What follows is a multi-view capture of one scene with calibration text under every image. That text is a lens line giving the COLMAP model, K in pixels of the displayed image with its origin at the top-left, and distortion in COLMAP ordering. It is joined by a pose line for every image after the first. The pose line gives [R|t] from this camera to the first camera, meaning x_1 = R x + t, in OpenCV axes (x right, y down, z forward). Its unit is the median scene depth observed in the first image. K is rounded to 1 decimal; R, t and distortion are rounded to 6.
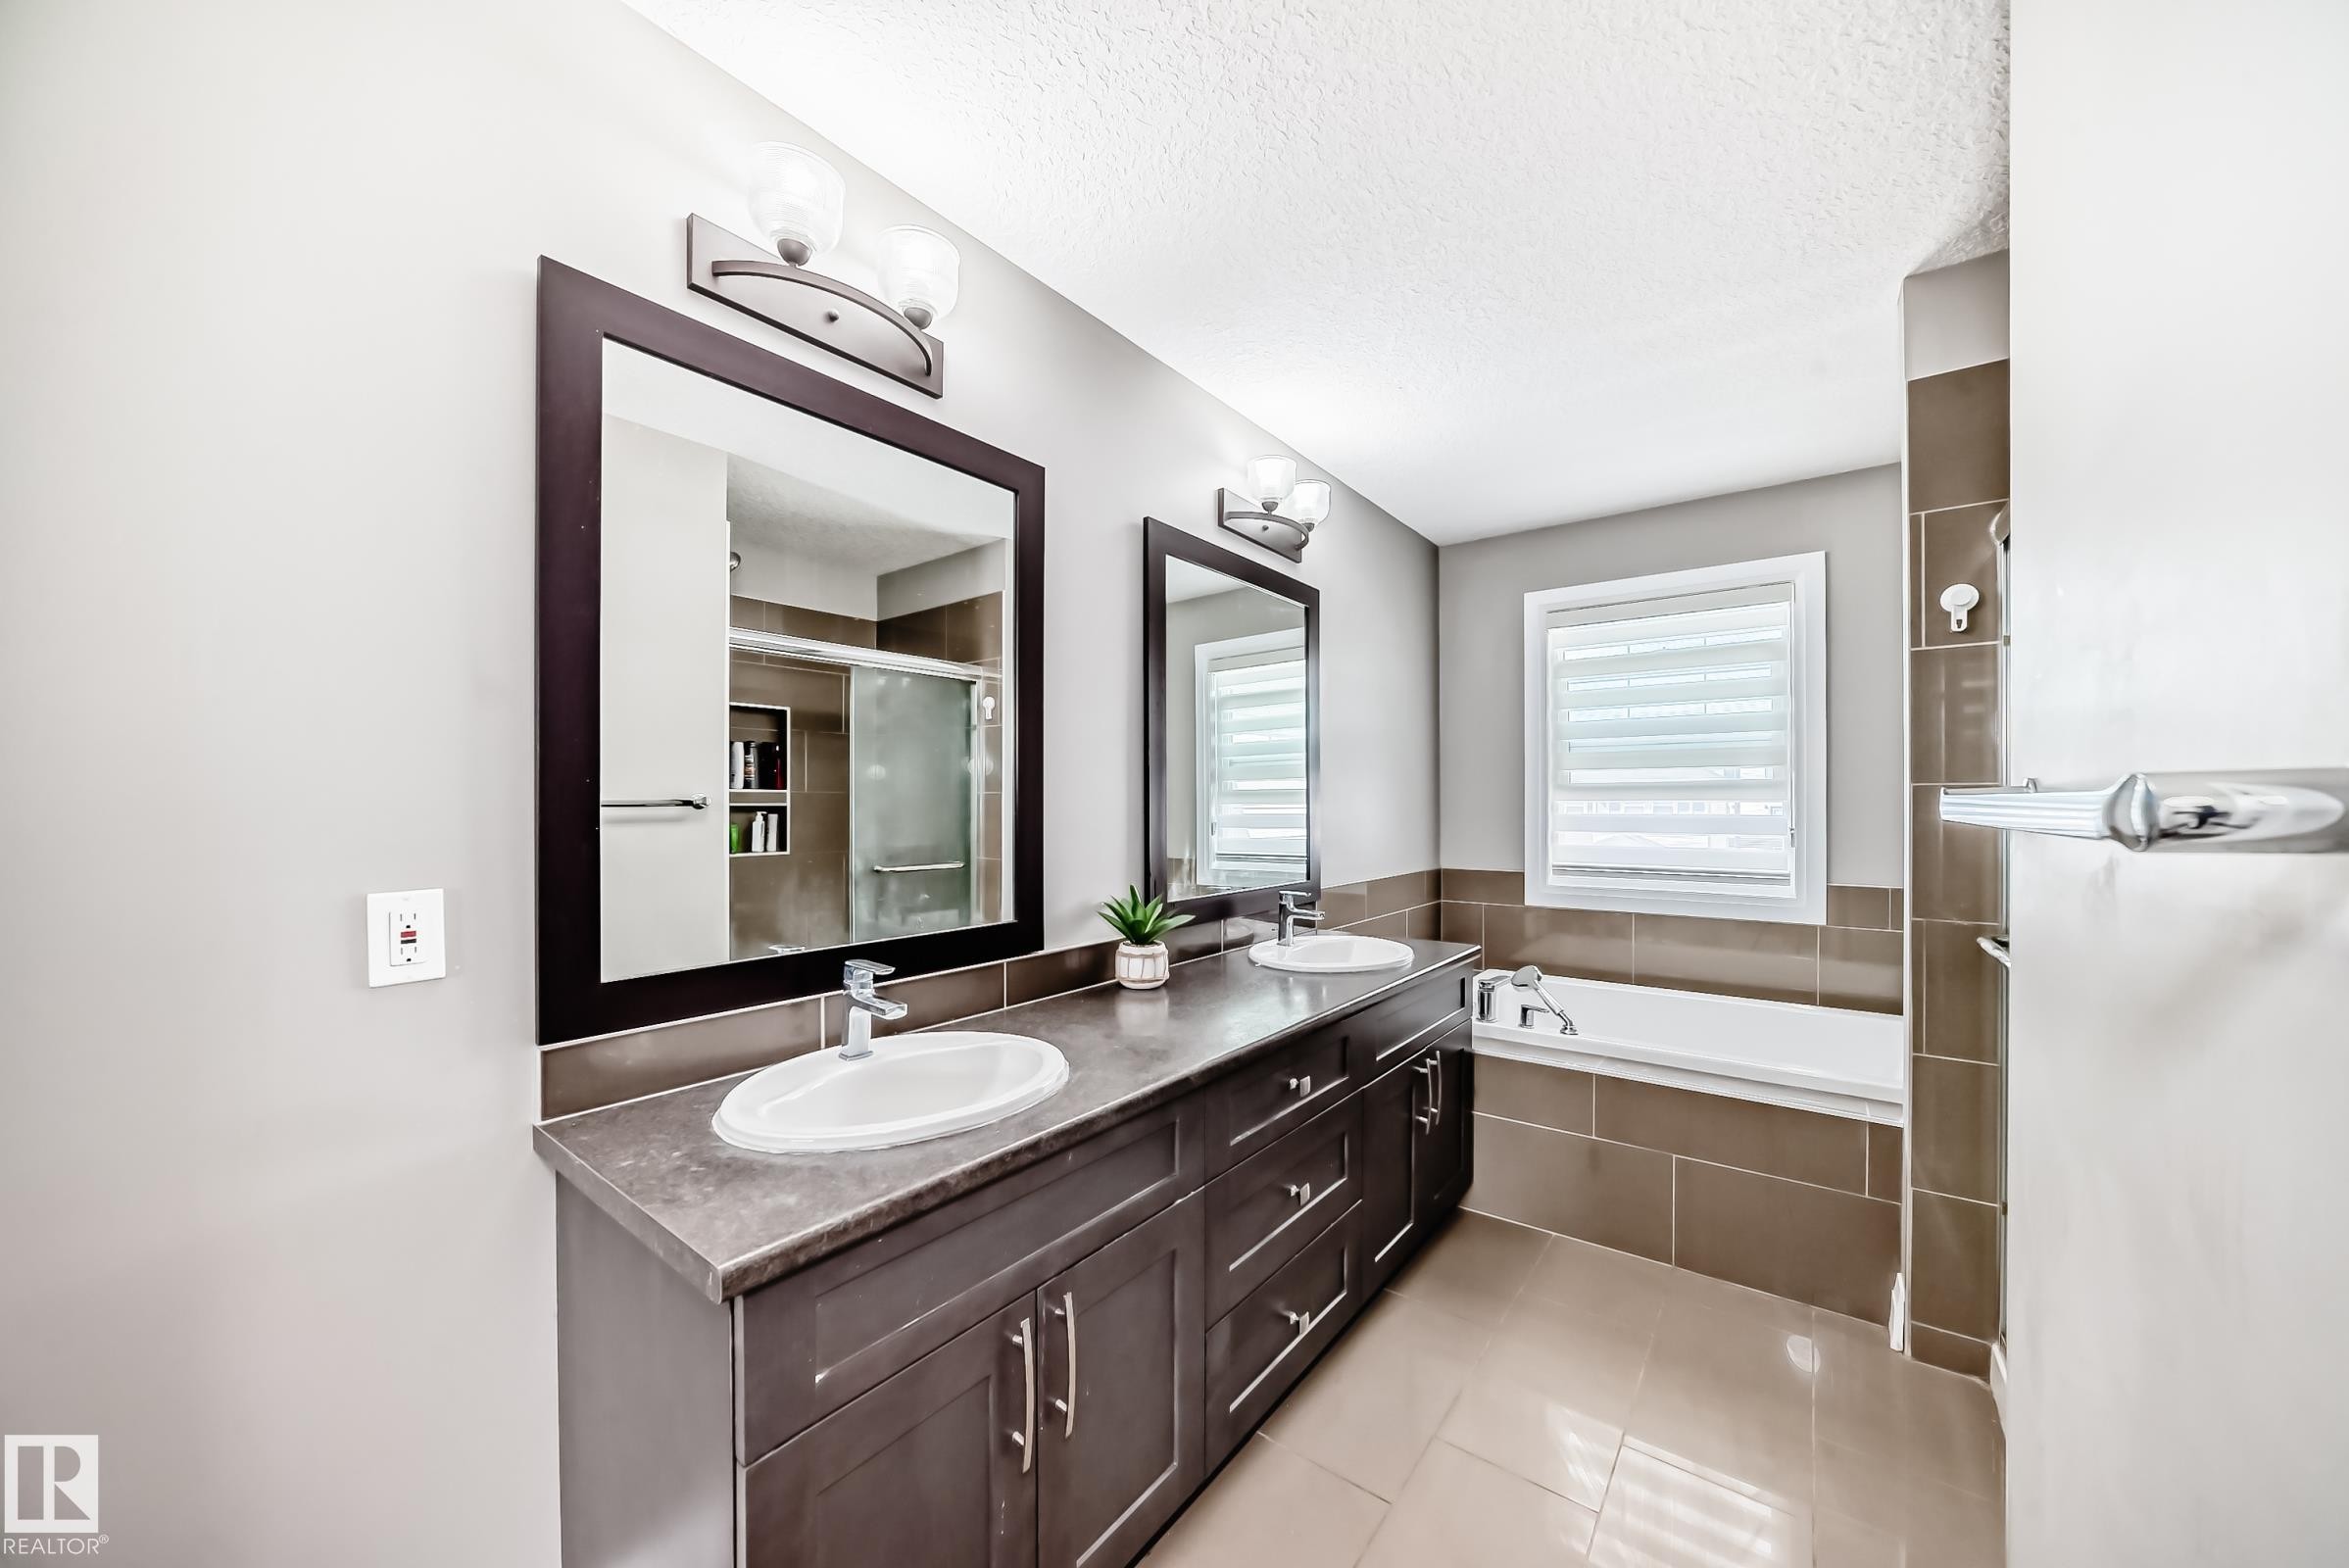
lens RADIAL K [[819.1, 0, 1171.9], [0, 819.1, 797.3], [0, 0, 1]] dist [-0.000571, 0.000068]
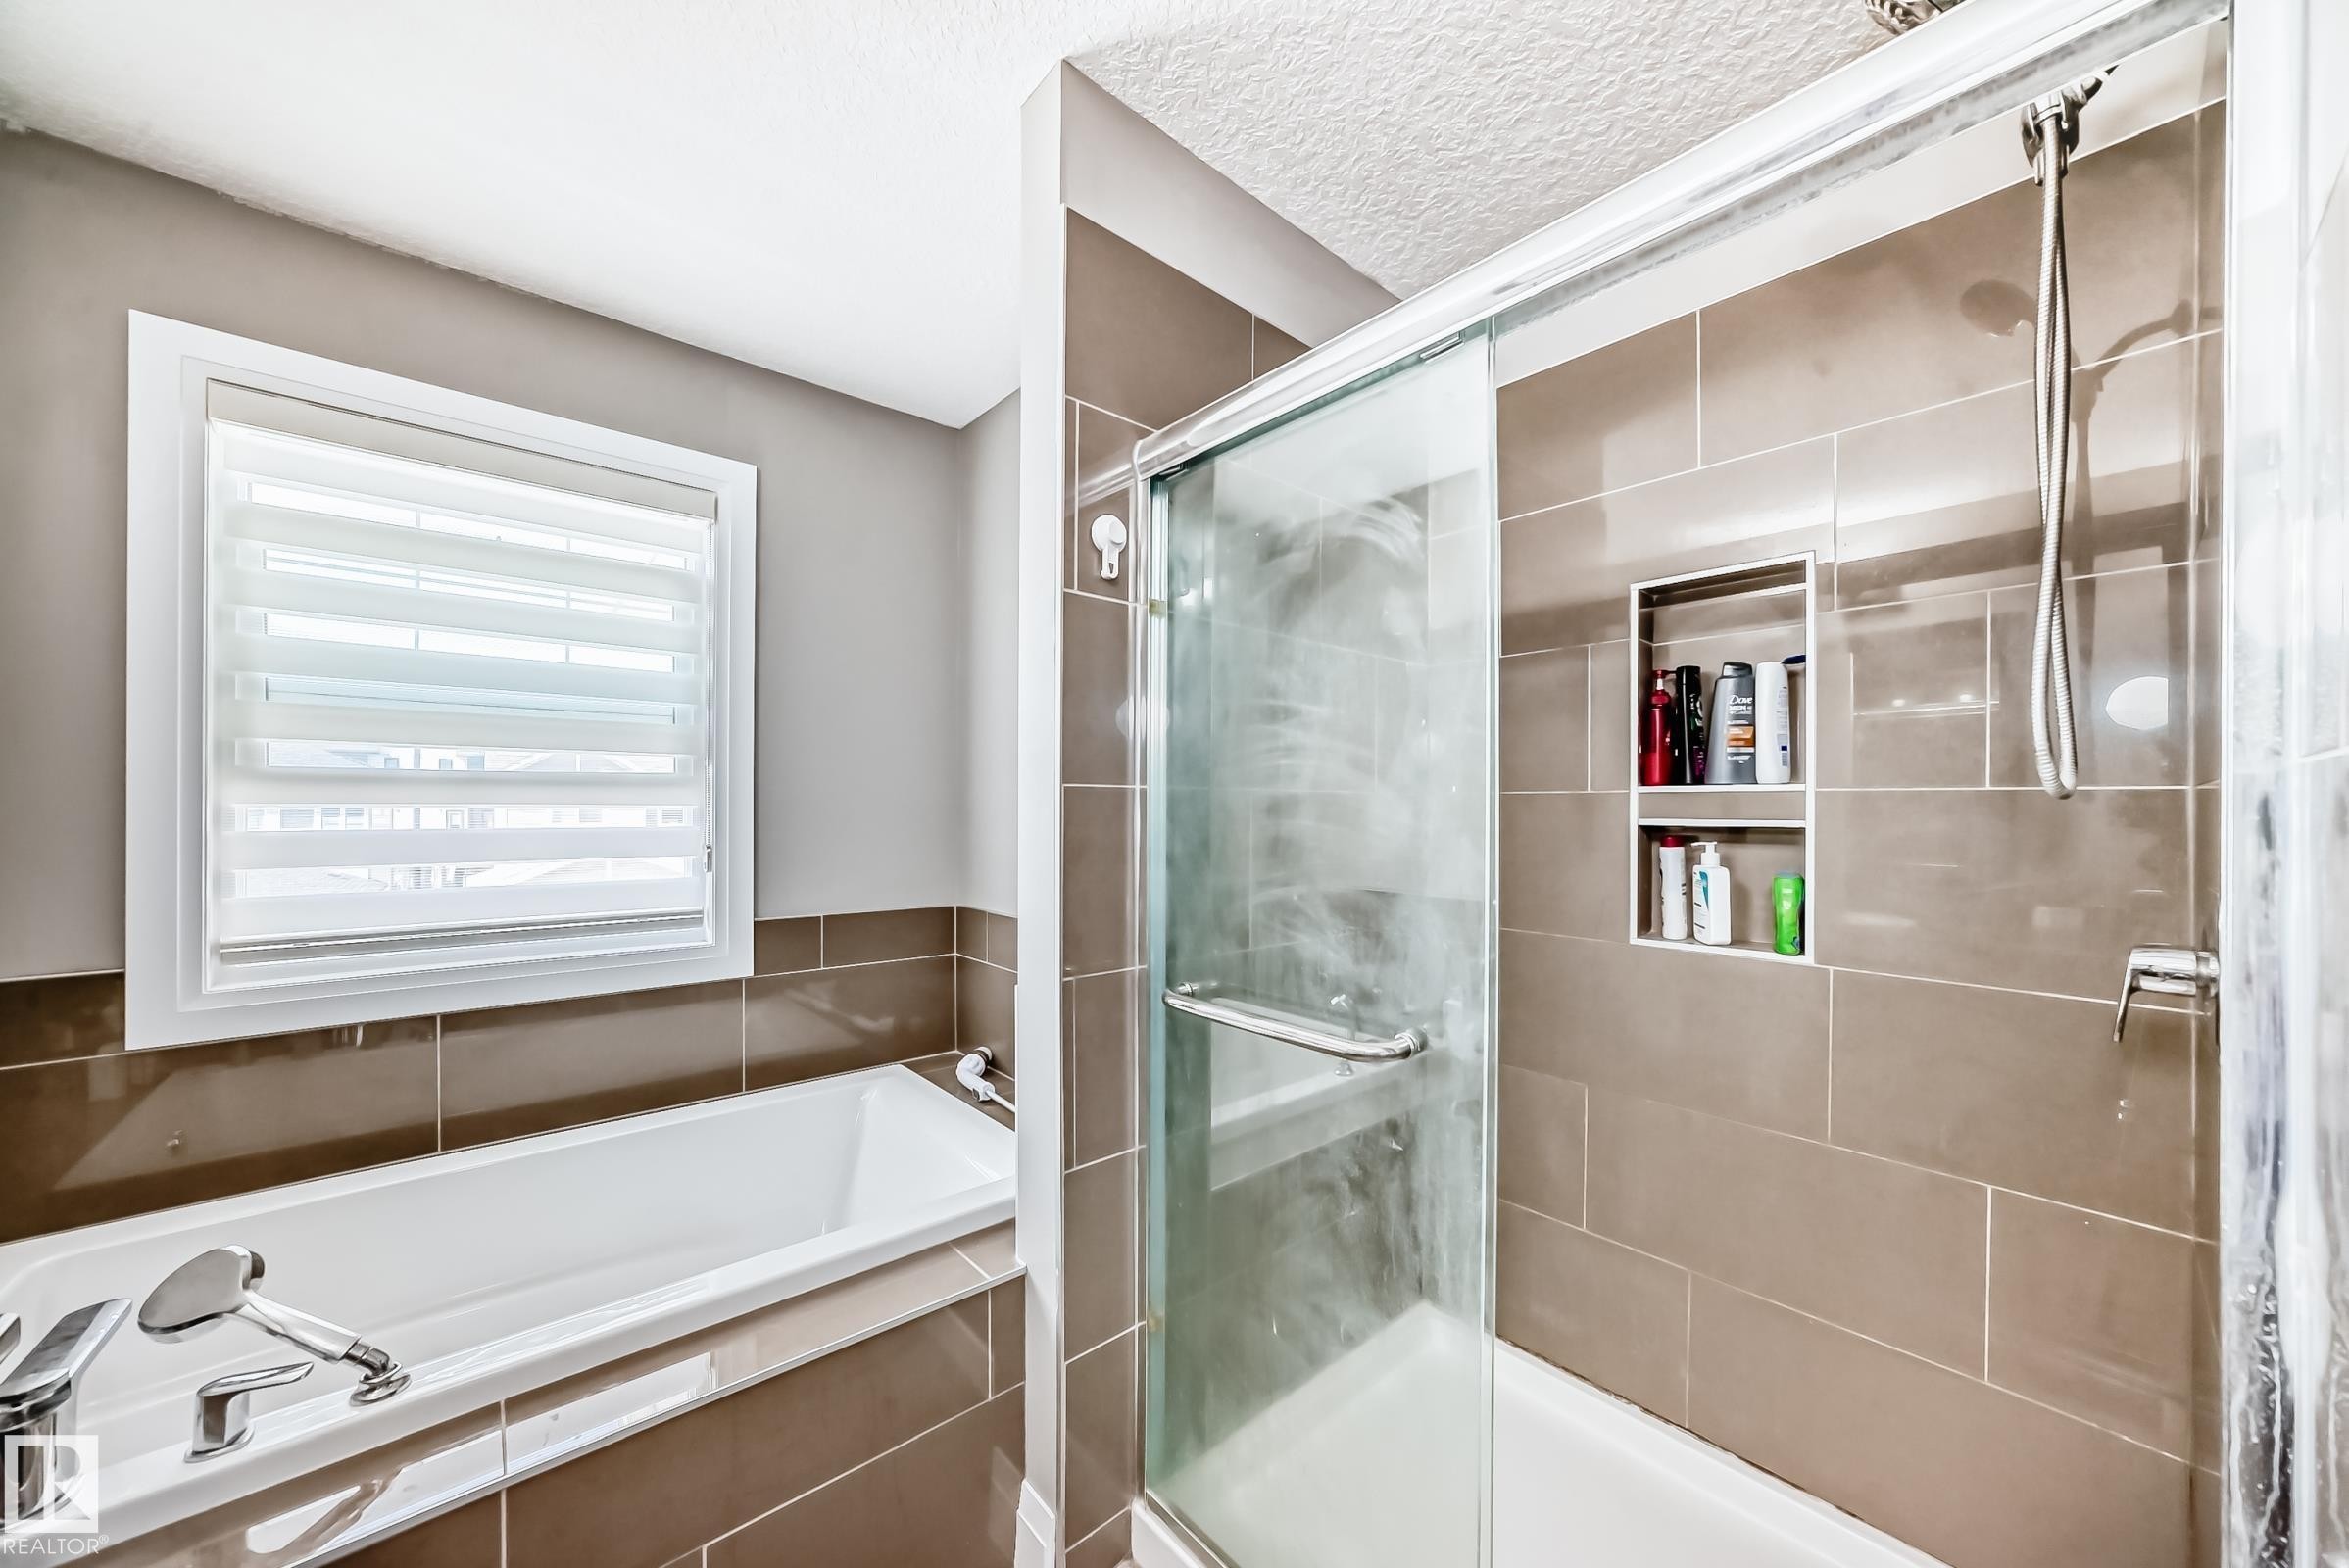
lens RADIAL K [[819.1, 0, 1170.8], [0, 819.1, 801.5], [0, 0, 1]] dist [-0.000571, 0.000068]
pose [[0.184110, 0.008794, 0.982866, 0.142195], [-0.007856, 0.999941, -0.007475, 0.003177], [-0.982874, -0.006345, 0.184168, 0.477488]]
